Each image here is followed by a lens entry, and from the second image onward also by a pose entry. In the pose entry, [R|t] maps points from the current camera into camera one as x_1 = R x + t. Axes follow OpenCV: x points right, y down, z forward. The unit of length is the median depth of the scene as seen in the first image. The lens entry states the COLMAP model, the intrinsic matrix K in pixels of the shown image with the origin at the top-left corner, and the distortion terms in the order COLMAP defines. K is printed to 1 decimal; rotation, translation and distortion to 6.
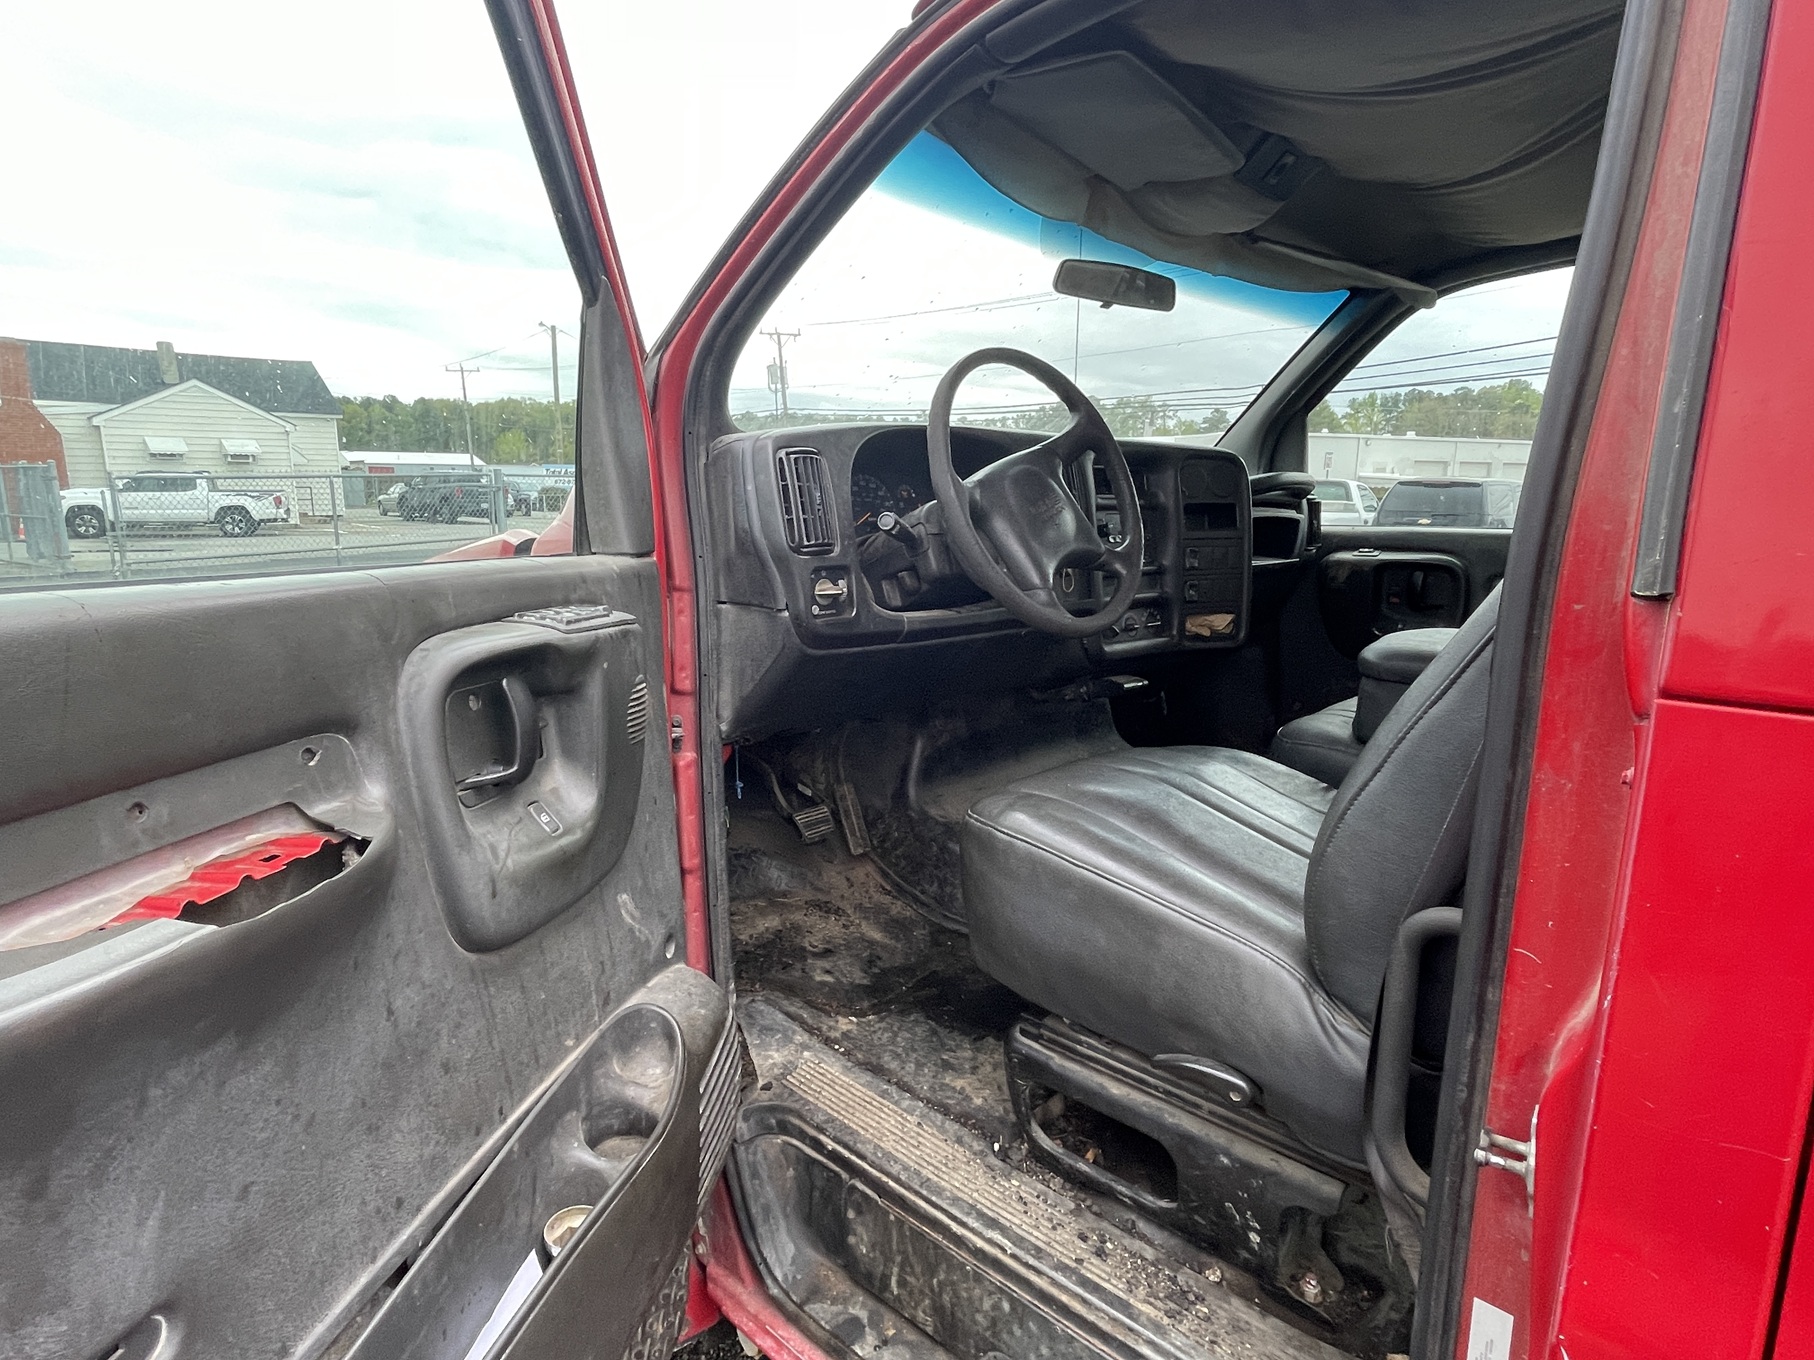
lens RADIAL K [[979.9, 0, 901.6], [0, 979.9, 690.2], [0, 0, 1]] dist [-0.000906, -0.001425]
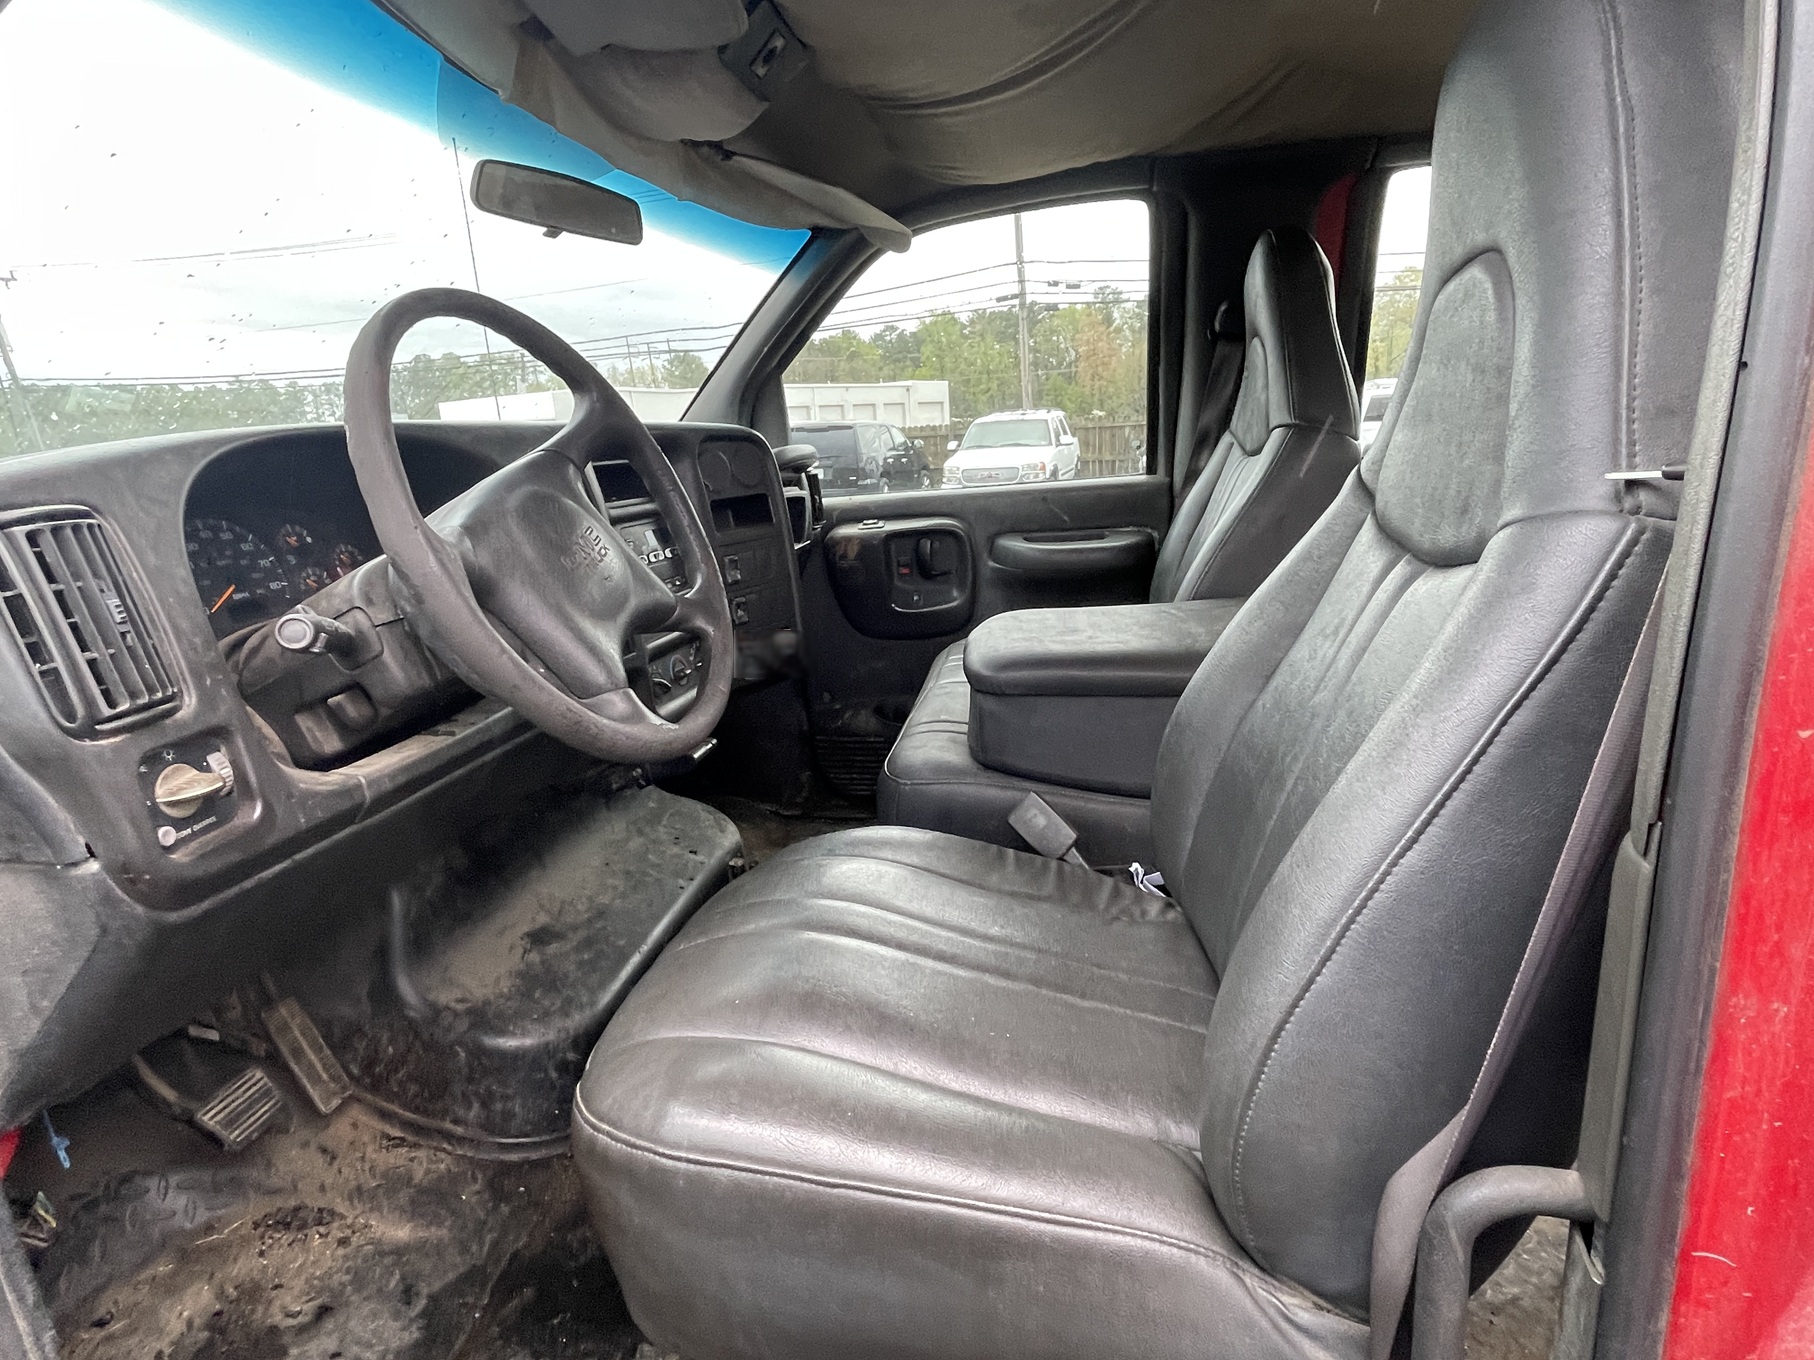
lens RADIAL K [[979.9, 0, 907.9], [0, 979.9, 685.6], [0, 0, 1]] dist [-0.000906, -0.001425]
pose [[0.823667, -0.201274, 0.530152, -0.021129], [0.180630, 0.979317, 0.091168, -0.098372], [-0.537536, 0.020669, 0.842987, 0.296749]]
